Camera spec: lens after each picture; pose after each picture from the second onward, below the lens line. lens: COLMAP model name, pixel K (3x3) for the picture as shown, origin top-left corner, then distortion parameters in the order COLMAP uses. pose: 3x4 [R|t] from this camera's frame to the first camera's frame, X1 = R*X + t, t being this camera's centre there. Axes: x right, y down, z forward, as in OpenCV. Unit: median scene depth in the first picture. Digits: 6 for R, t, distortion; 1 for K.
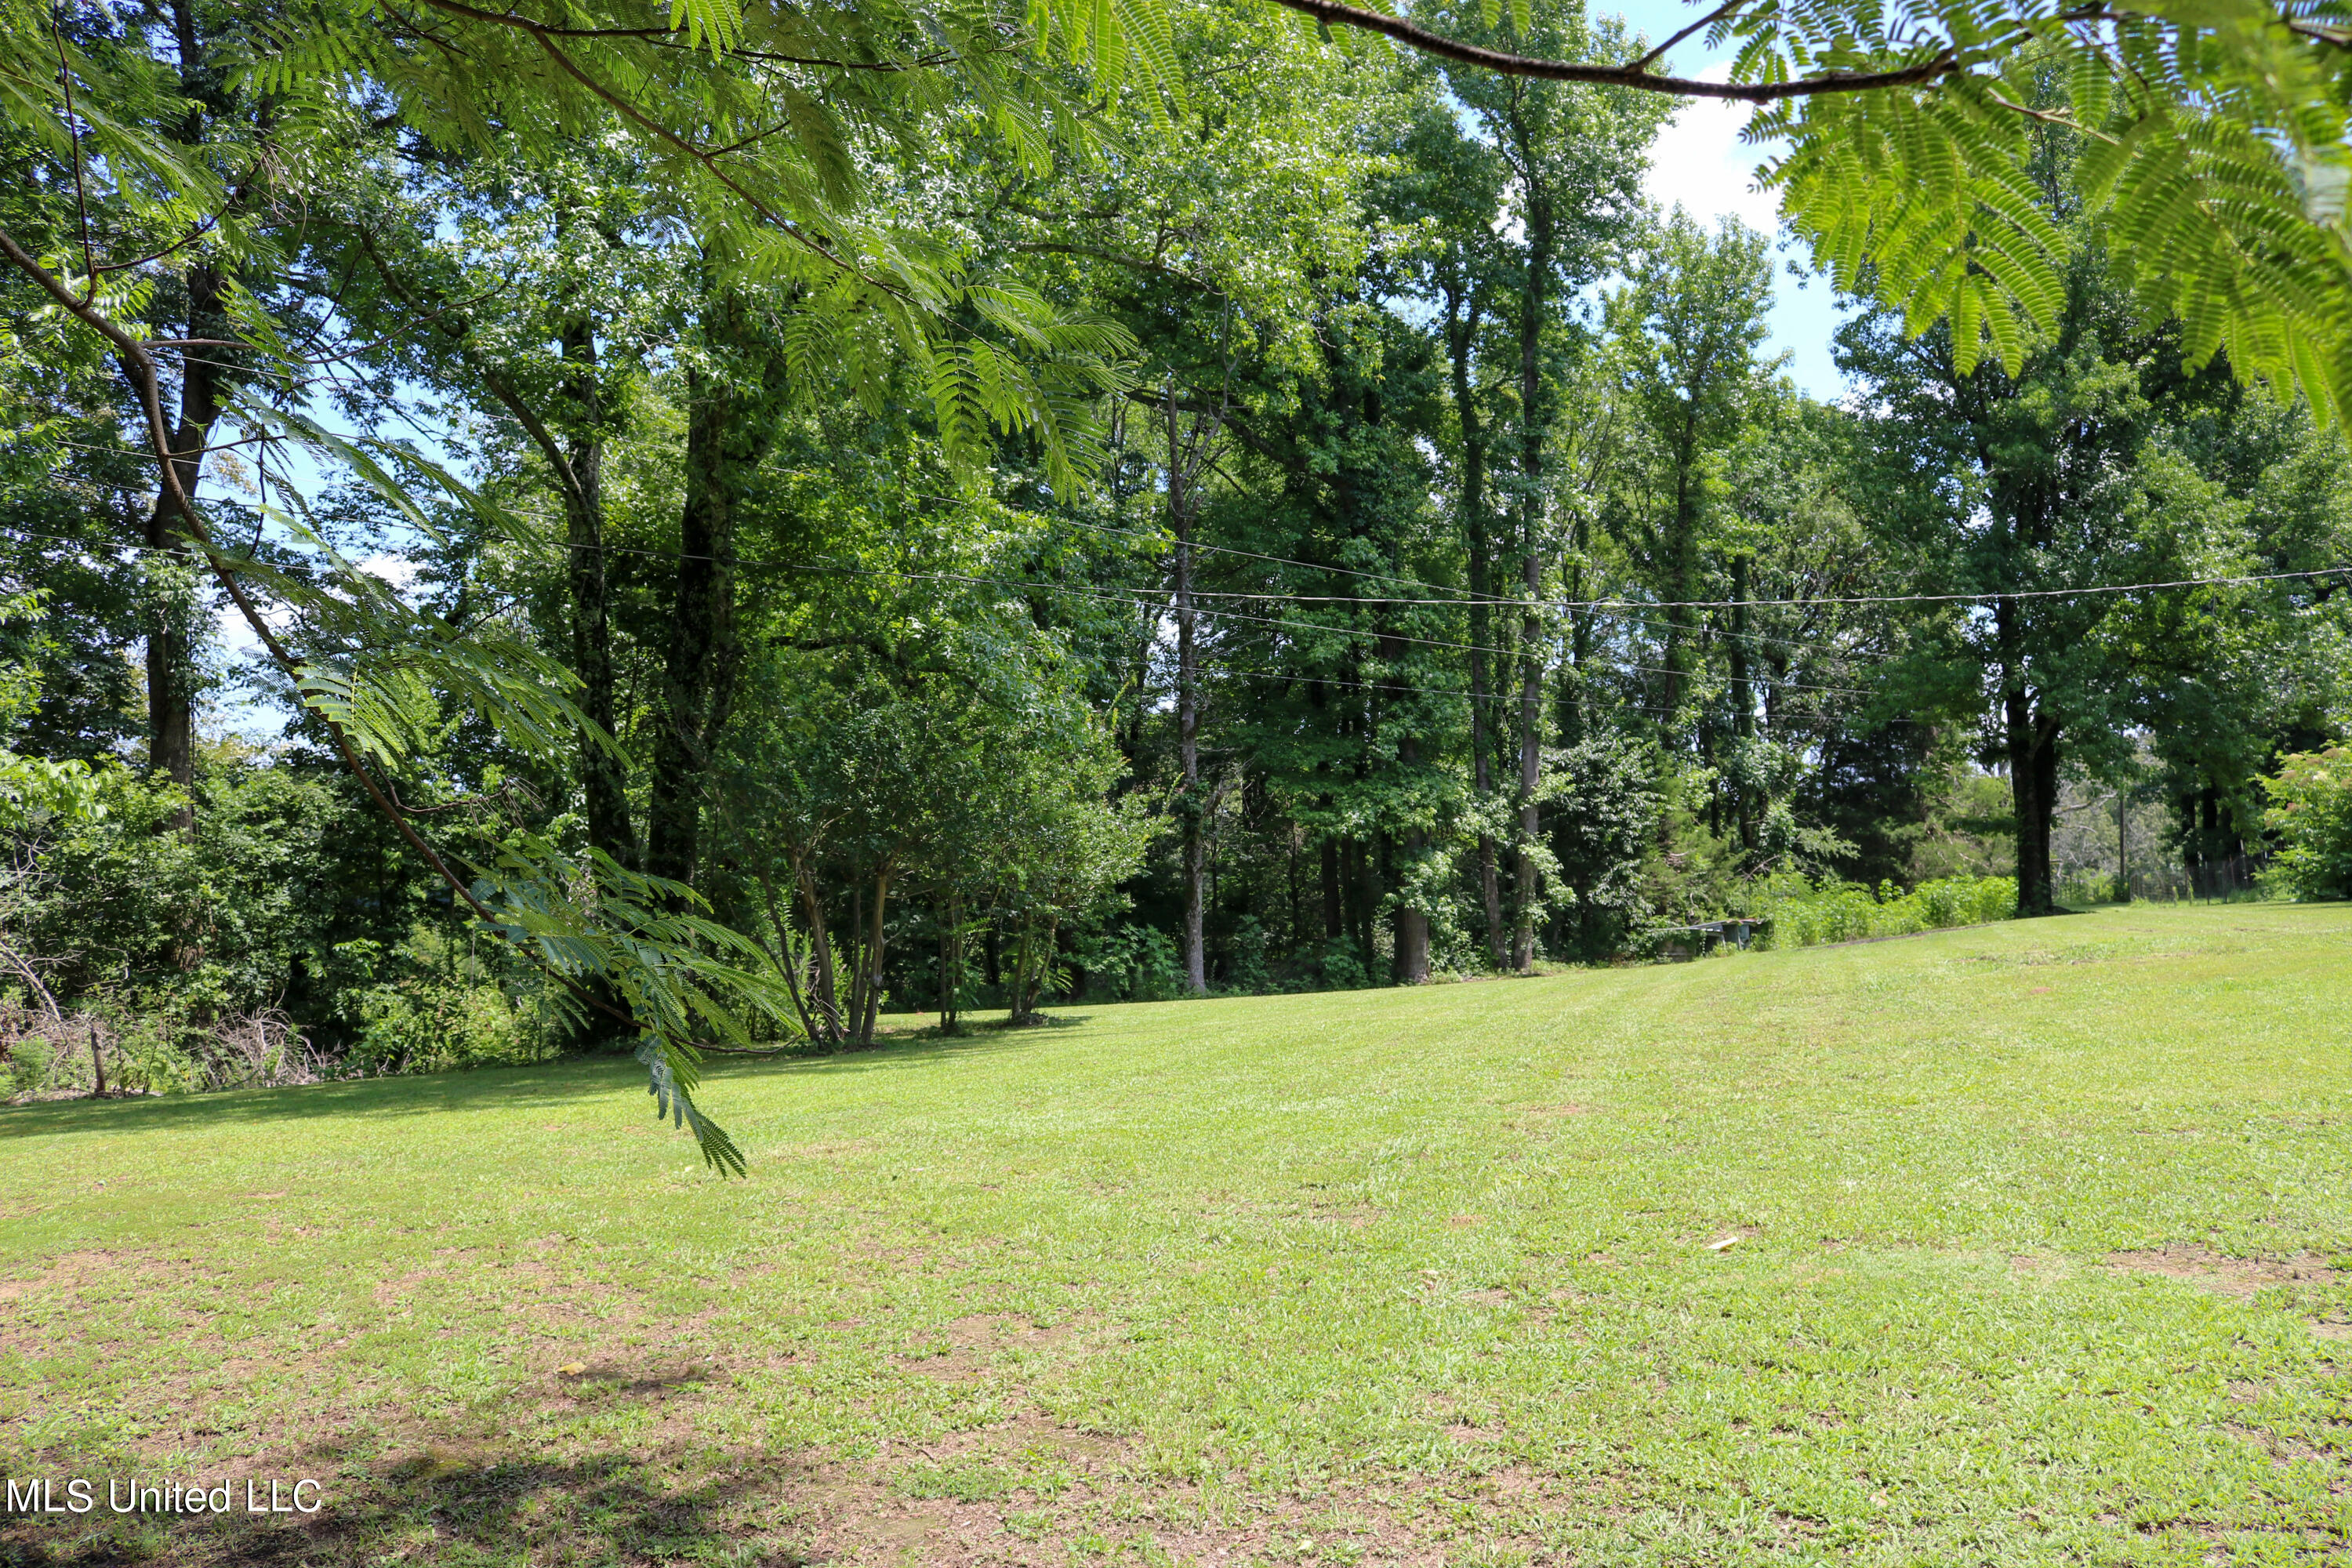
lens RADIAL K [[1953.8, 0, 1176.0], [0, 1953.8, 784.0], [0, 0, 1]] dist [-0.154557, 0.159255]
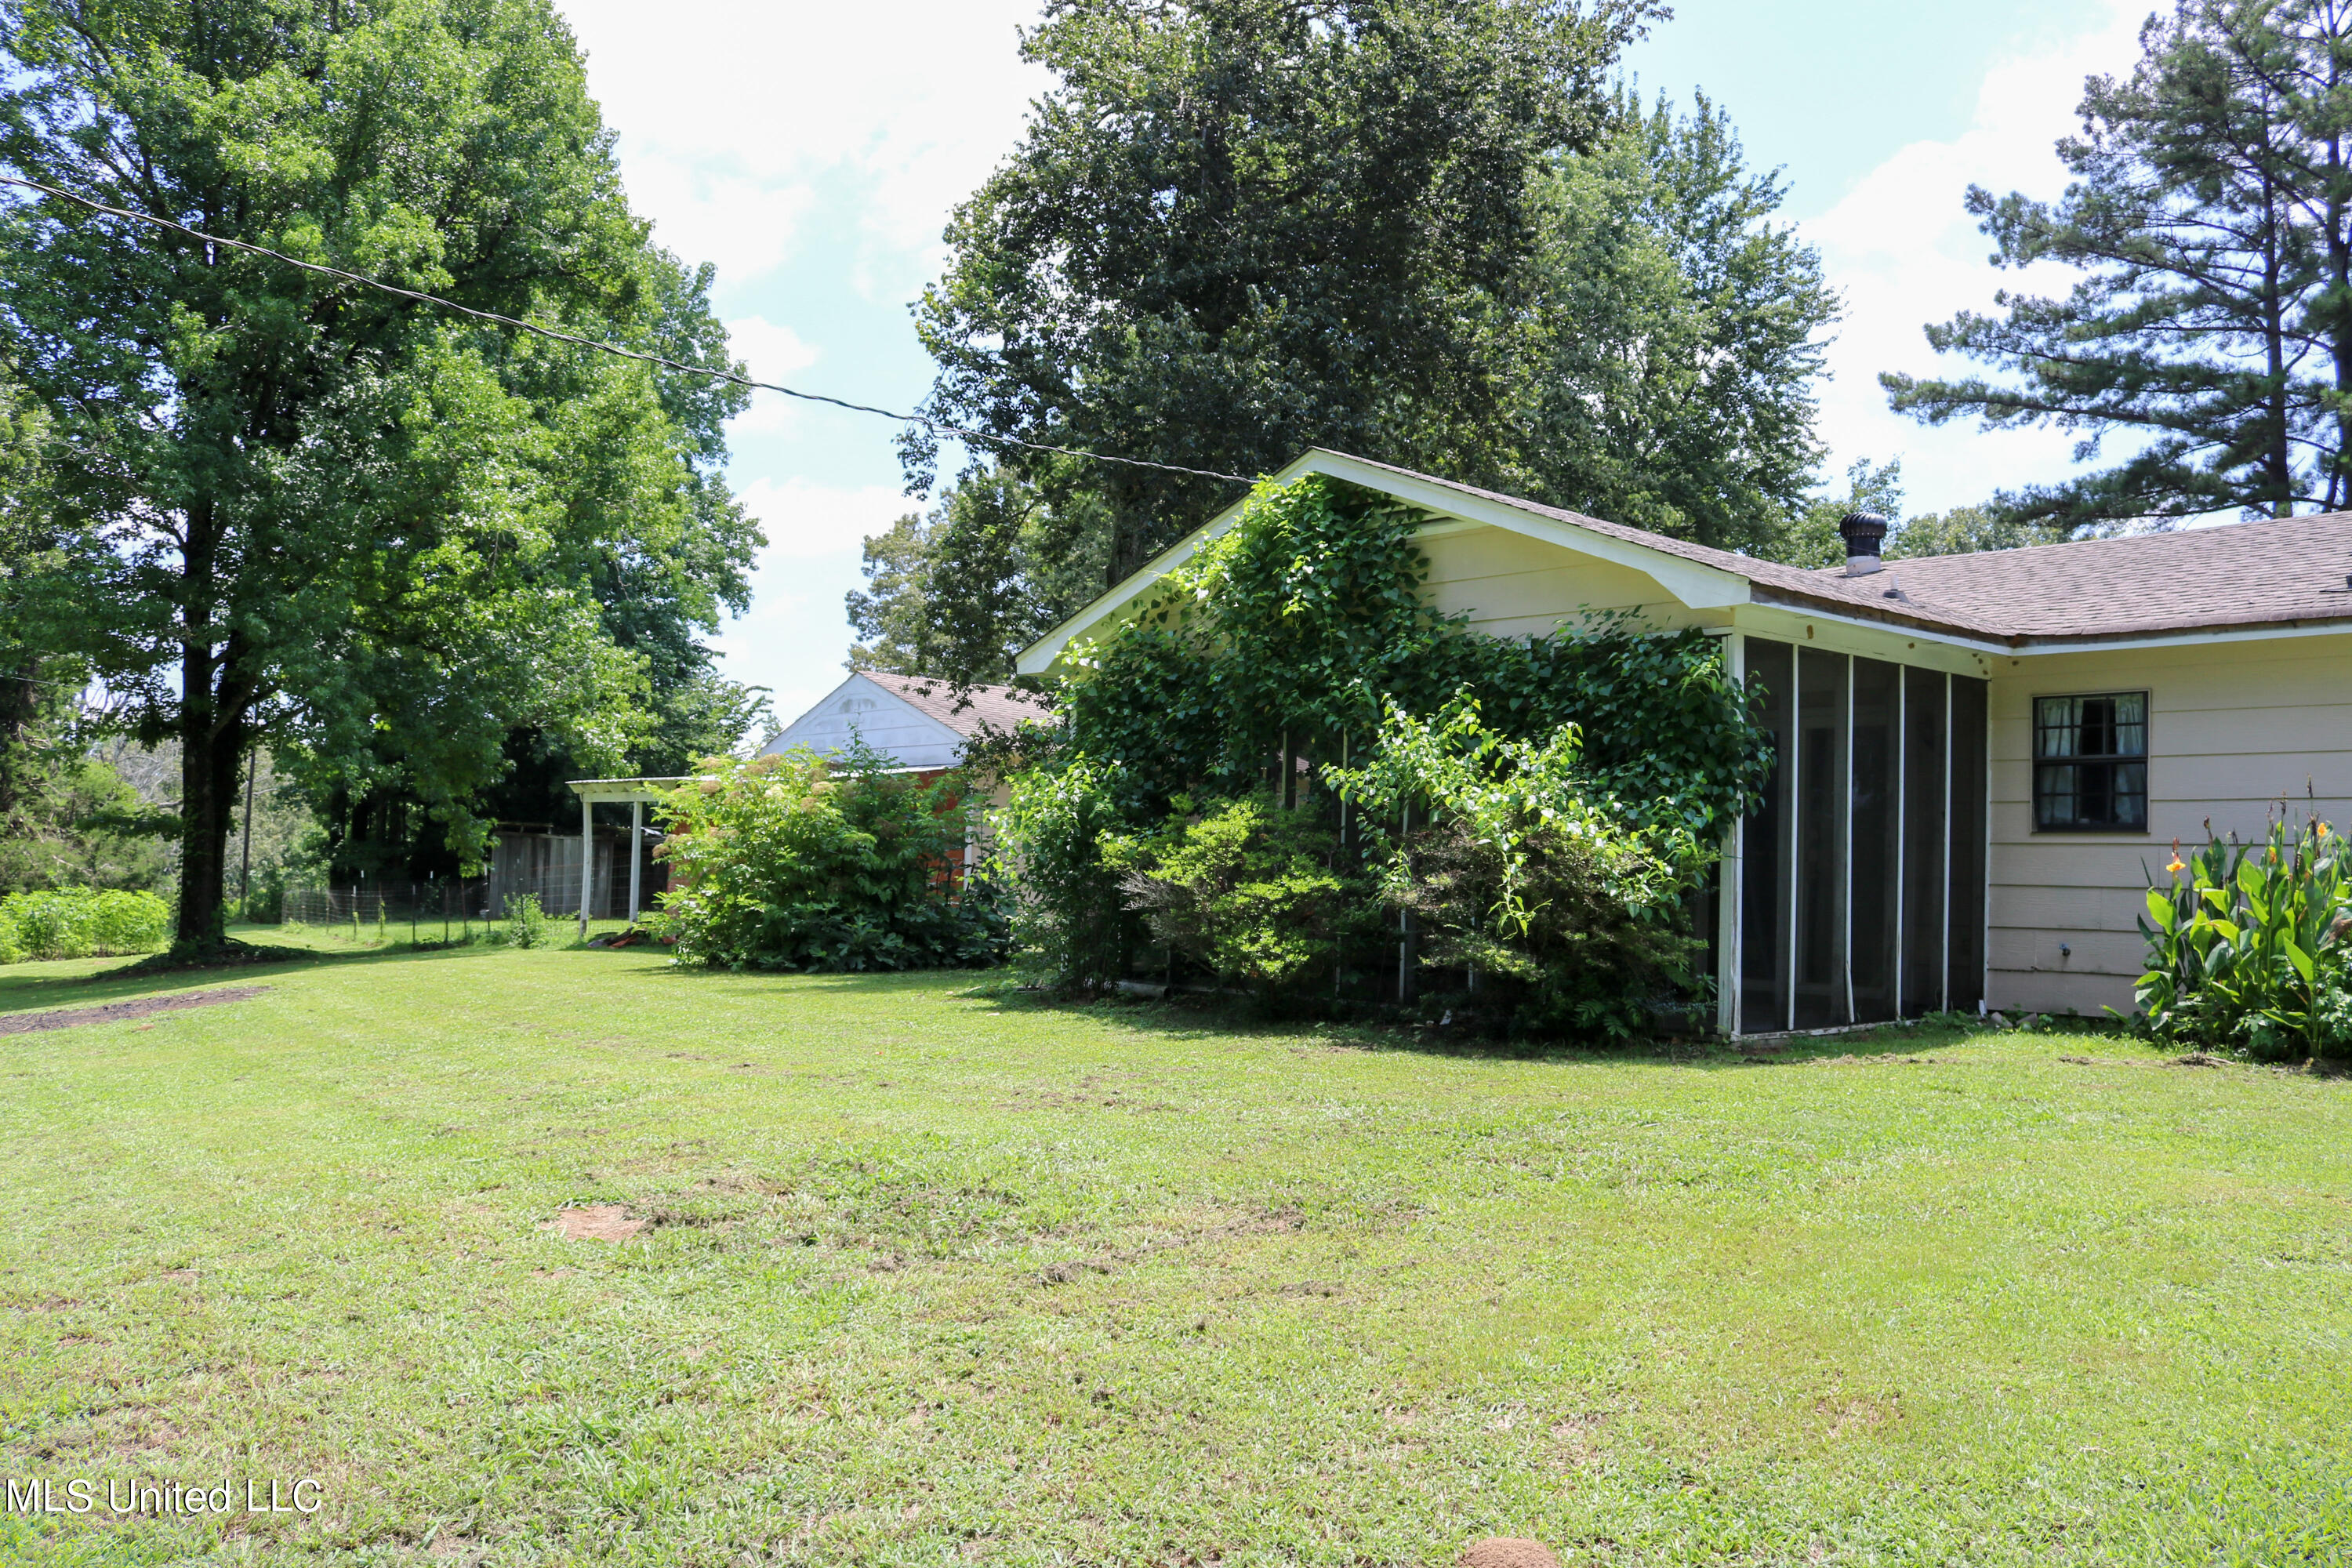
lens RADIAL K [[1942.3, 0, 1176.0], [0, 1942.3, 784.0], [0, 0, 1]] dist [-0.138651, 0.101814]
pose [[0.572942, 0.068756, 0.816707, 0.055512], [-0.068095, 0.997023, -0.036165, 0.004209], [-0.816762, -0.034894, 0.575918, 0.230044]]
